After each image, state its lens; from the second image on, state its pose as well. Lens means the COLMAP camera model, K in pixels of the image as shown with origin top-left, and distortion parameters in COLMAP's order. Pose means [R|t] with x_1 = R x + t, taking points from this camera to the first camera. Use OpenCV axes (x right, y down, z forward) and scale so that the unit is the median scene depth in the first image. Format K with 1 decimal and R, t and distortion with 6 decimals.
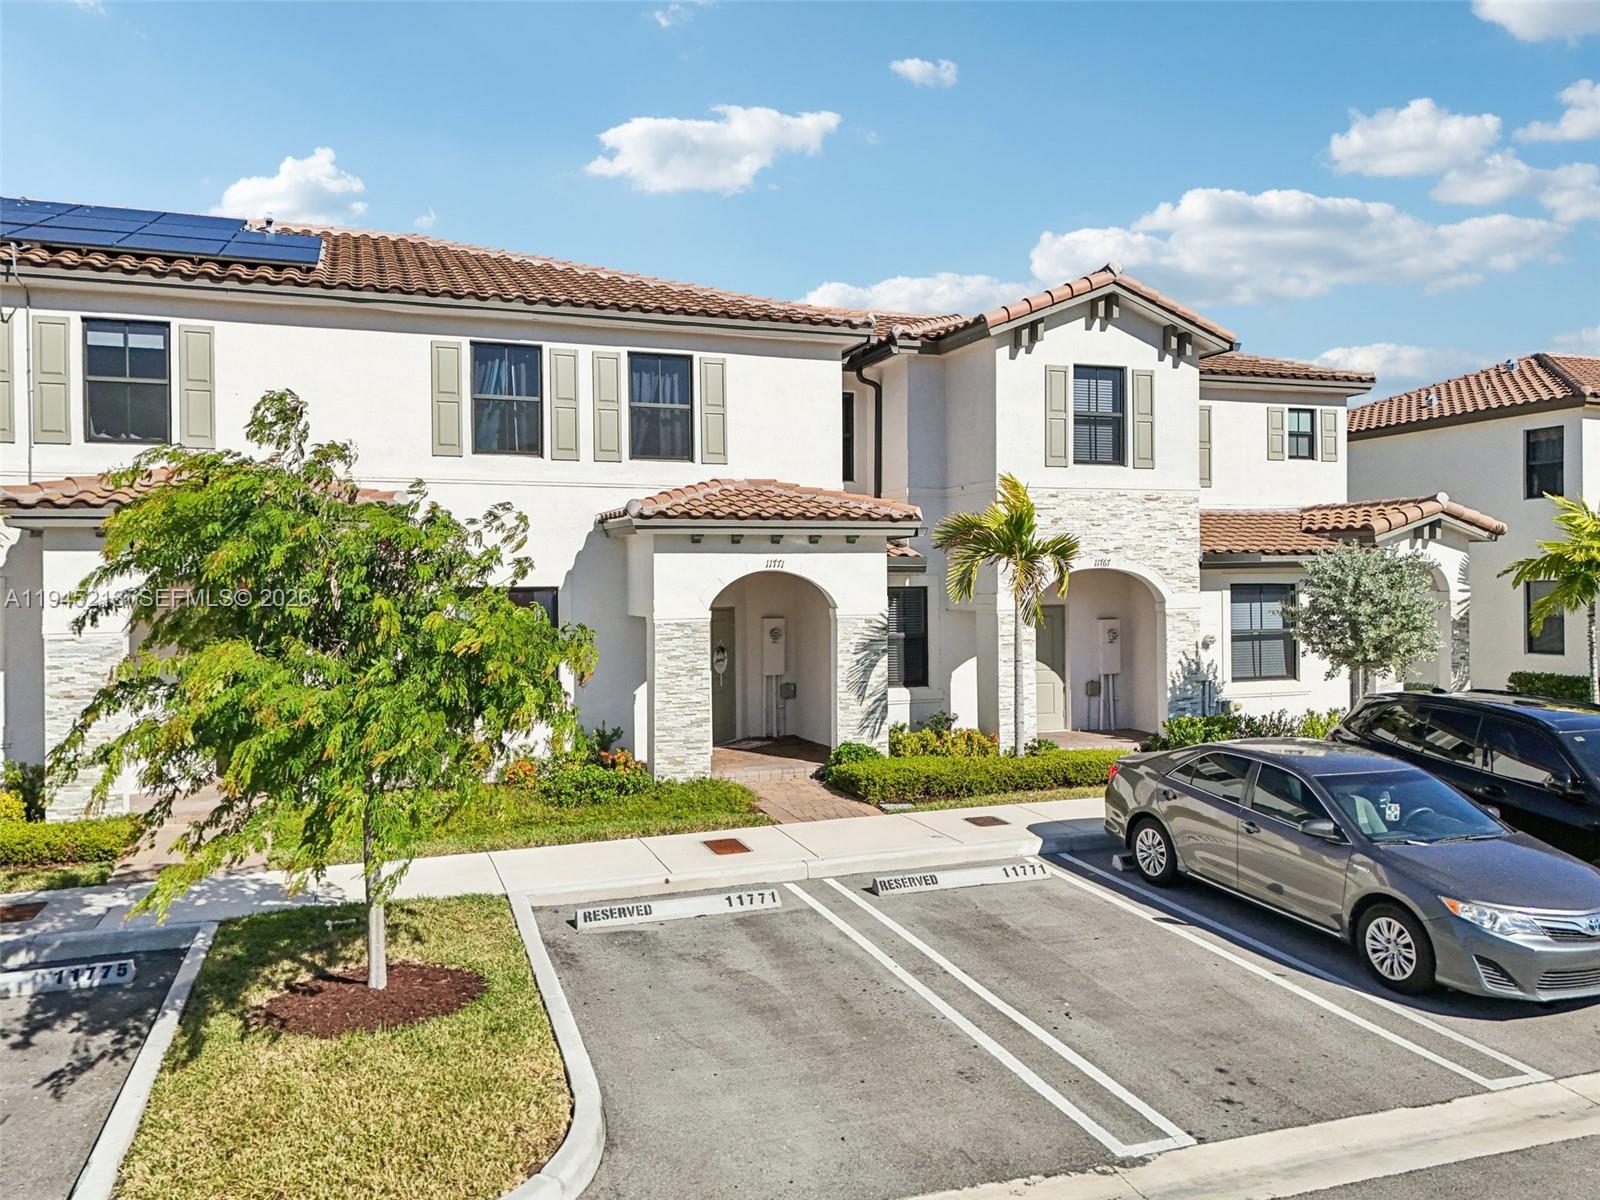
lens RADIAL K [[1184.2, 0, 800.0], [0, 1184.2, 600.0], [0, 0, 1]] dist [0.077821, -0.078719]
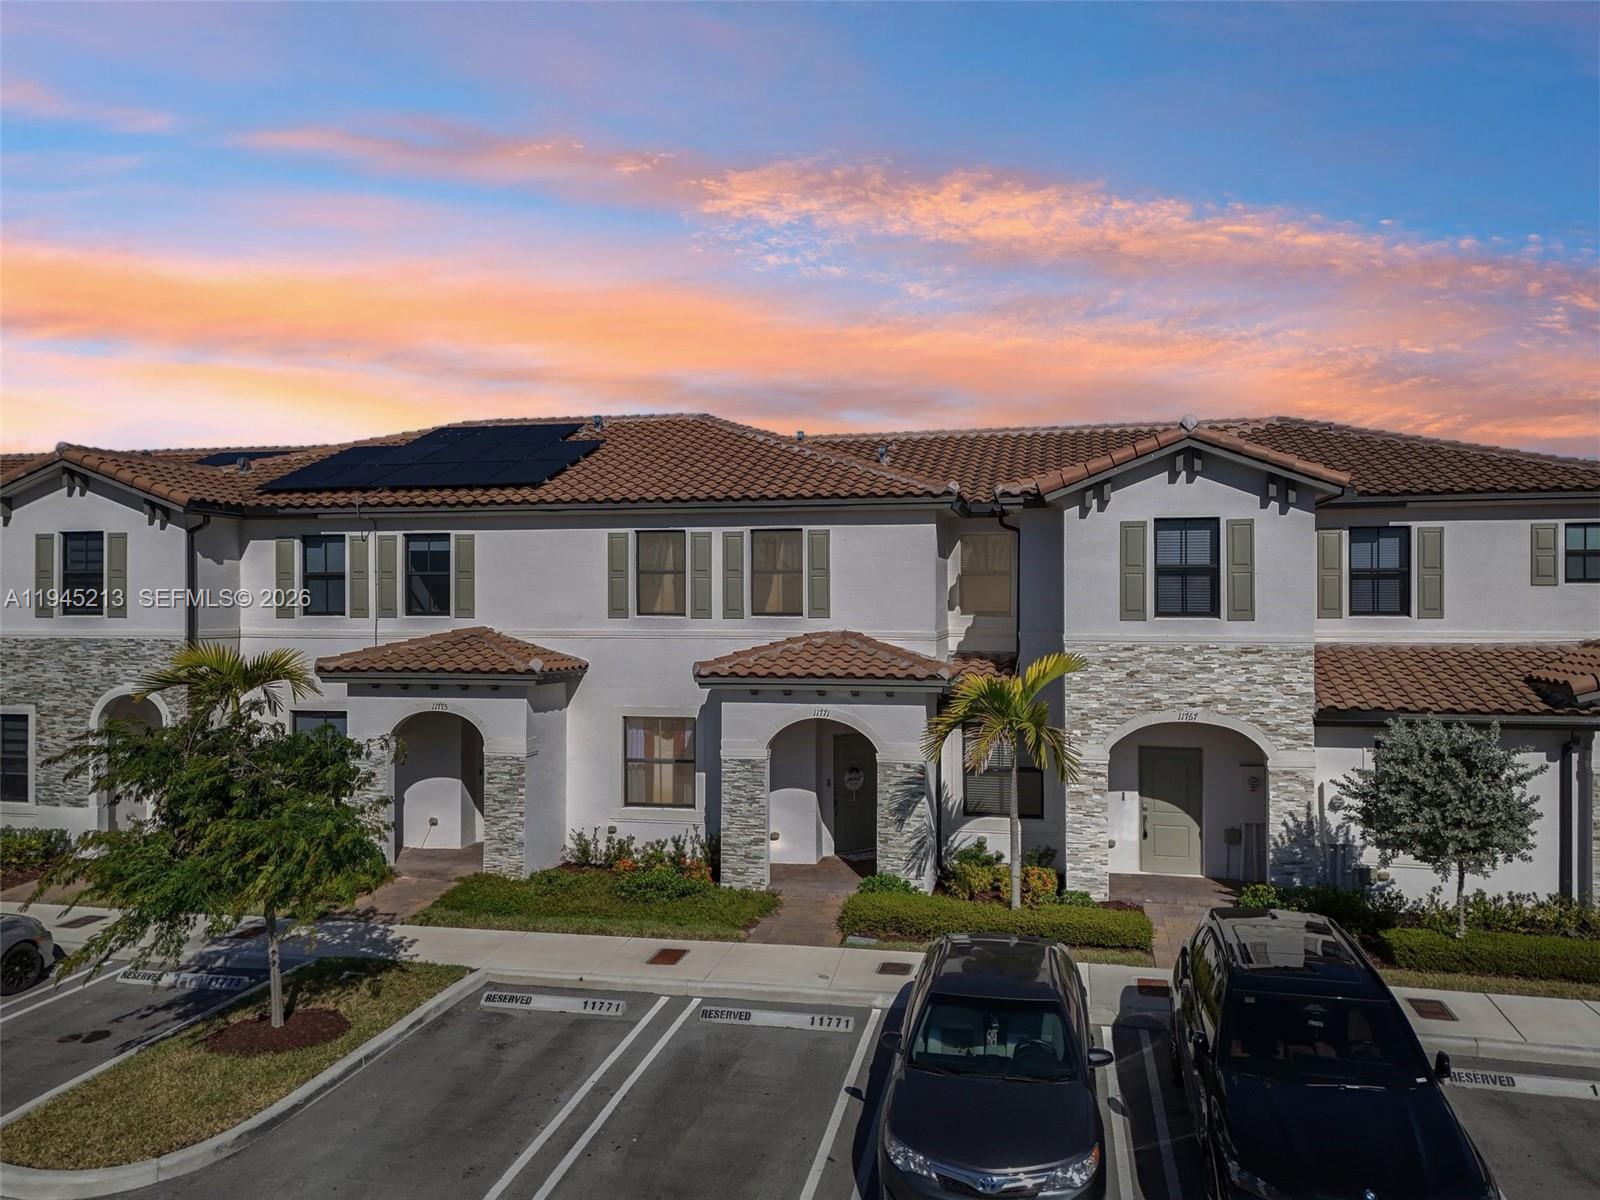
lens RADIAL K [[1174.4, 0, 800.0], [0, 1174.4, 600.0], [0, 0, 1]] dist [0.042683, -0.001650]
pose [[0.847894, 0.008121, -0.530104, 0.542369], [-0.014412, 0.999866, -0.007734, -0.125450], [0.529971, 0.014198, 0.847897, -0.005534]]
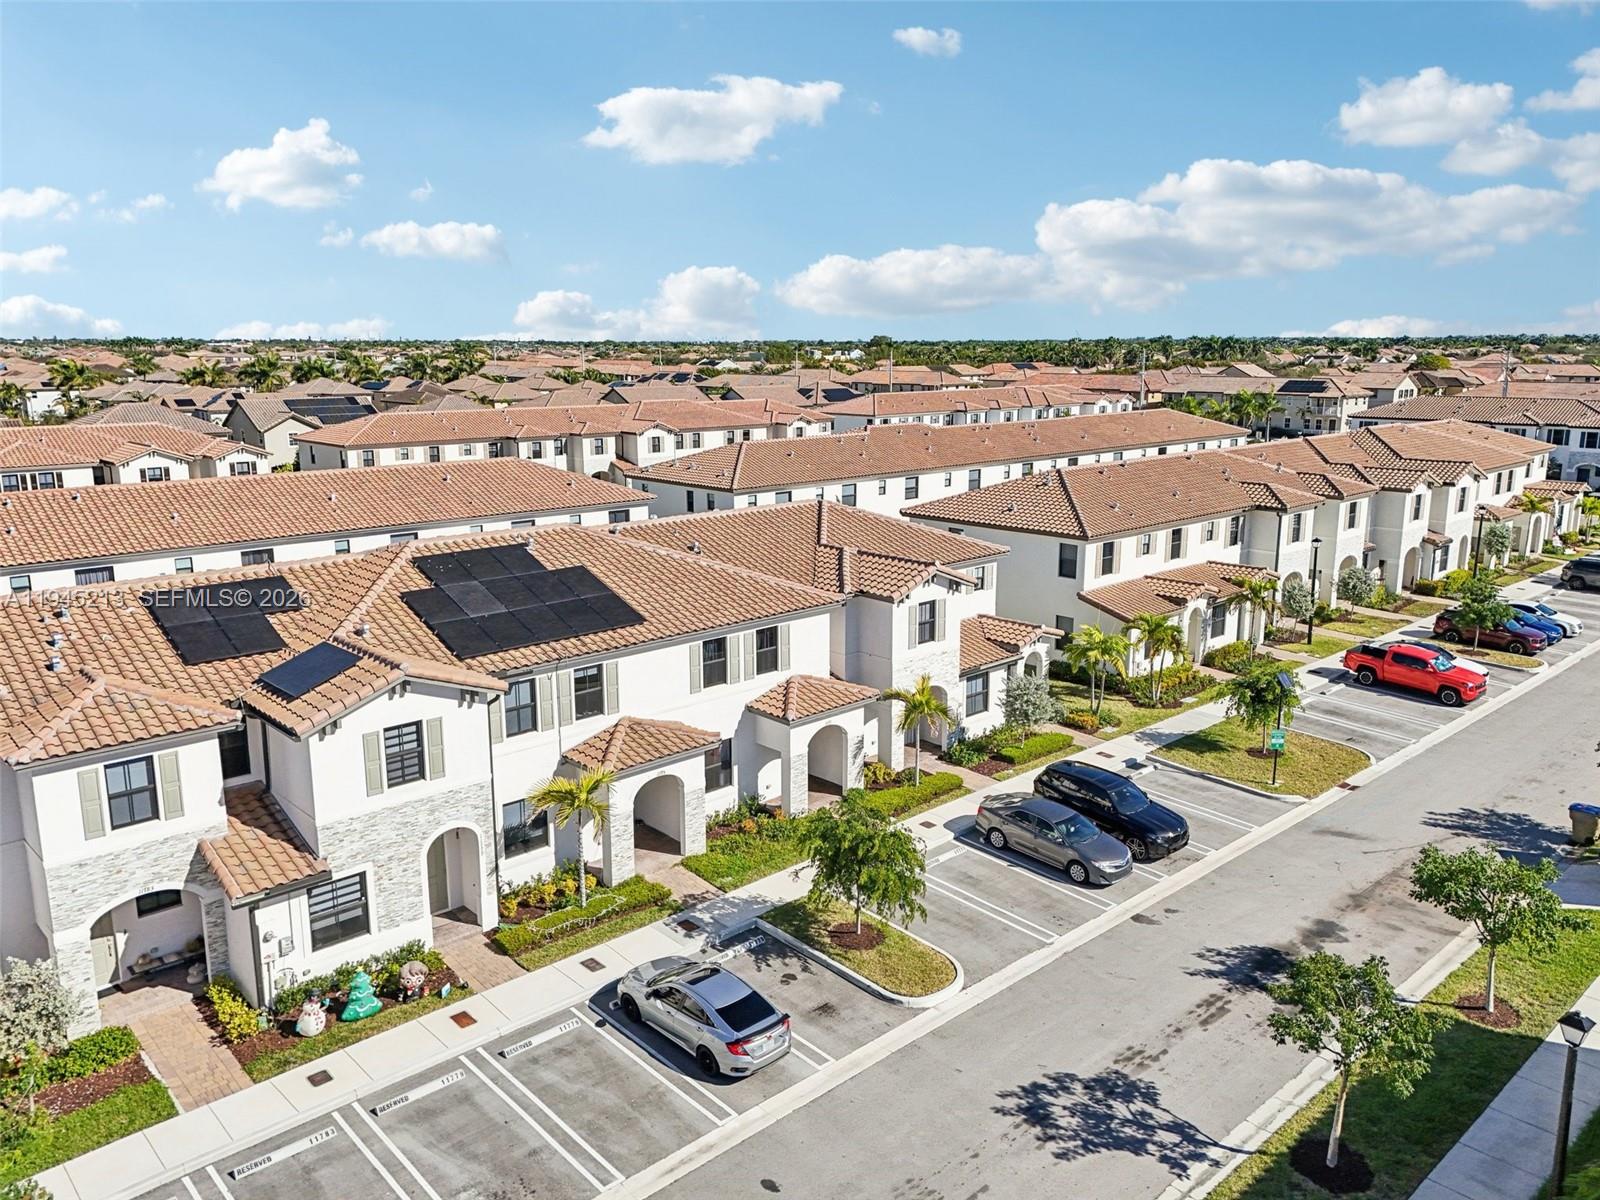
lens RADIAL K [[1184.2, 0, 800.0], [0, 1184.2, 600.0], [0, 0, 1]] dist [0.077821, -0.078719]
pose [[0.920180, -0.077414, 0.383766, -0.909123], [0.000901, 0.980671, 0.195661, -0.693971], [-0.391495, -0.179698, 0.902463, -1.022889]]
